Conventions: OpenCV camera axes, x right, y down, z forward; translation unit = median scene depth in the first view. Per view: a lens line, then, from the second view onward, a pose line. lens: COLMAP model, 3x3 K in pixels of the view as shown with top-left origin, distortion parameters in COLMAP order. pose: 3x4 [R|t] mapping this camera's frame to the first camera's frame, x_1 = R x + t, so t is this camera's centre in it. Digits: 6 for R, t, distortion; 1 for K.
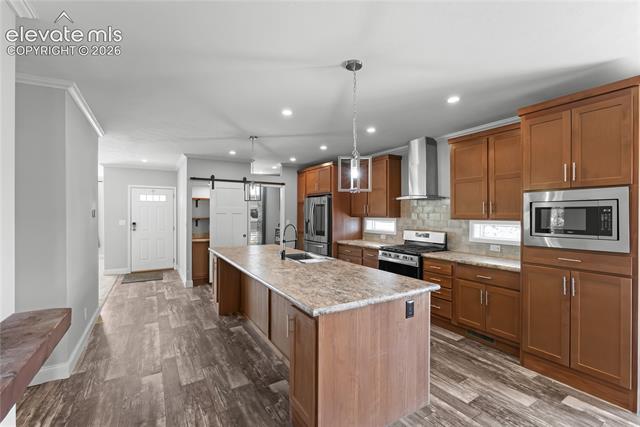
lens RADIAL K [[281.6, 0, 320.3], [0, 281.6, 212.1], [0, 0, 1]] dist [-0.007144, -0.000168]
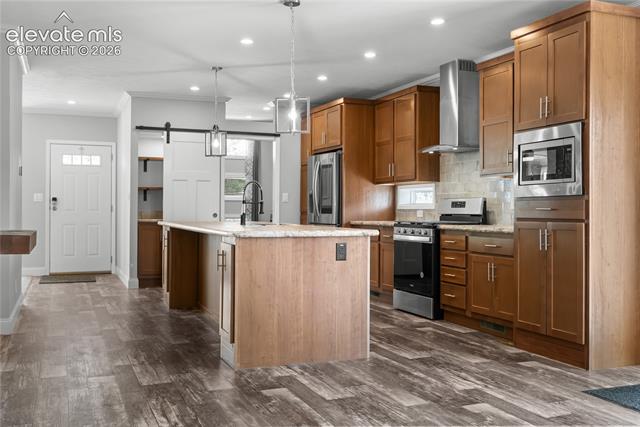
lens RADIAL K [[627.6, 0, 319.1], [0, 627.6, 199.9], [0, 0, 1]] dist [0.010412, 0.000000]
pose [[0.987557, 0.000910, -0.157257, 0.349258], [-0.002306, 0.999960, -0.008696, 0.109721], [0.157243, 0.008951, 0.987519, -0.698536]]
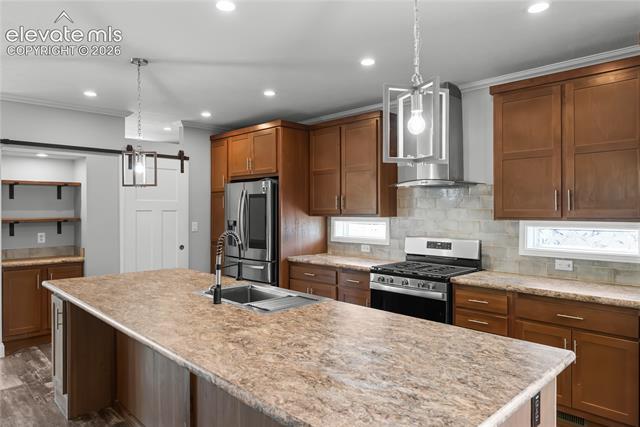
lens RADIAL K [[417.4, 0, 319.9], [0, 417.4, 211.7], [0, 0, 1]] dist [0.000007, -0.005133]
pose [[0.973508, -0.004500, 0.228609, -0.120043], [0.002323, 0.999949, 0.009792, -0.000442], [-0.228642, -0.009002, 0.973469, 0.238834]]
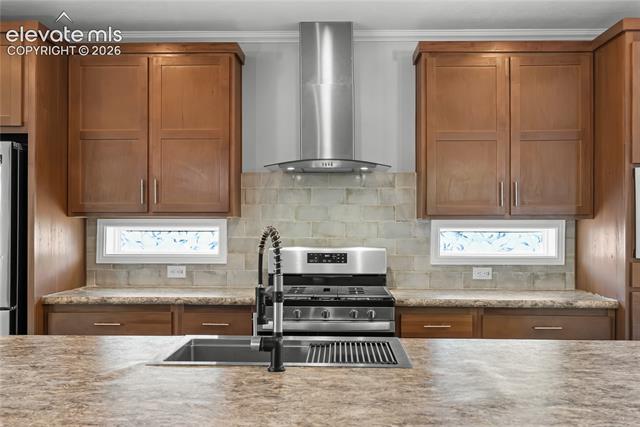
lens RADIAL K [[639.8, 0, 319.0], [0, 639.8, 217.1], [0, 0, 1]] dist [-0.002633, 0.000000]
pose [[0.544858, 0.007725, 0.838493, -0.561271], [-0.005199, 0.999969, -0.005834, 0.035179], [-0.838512, -0.001180, 0.544882, 0.646651]]
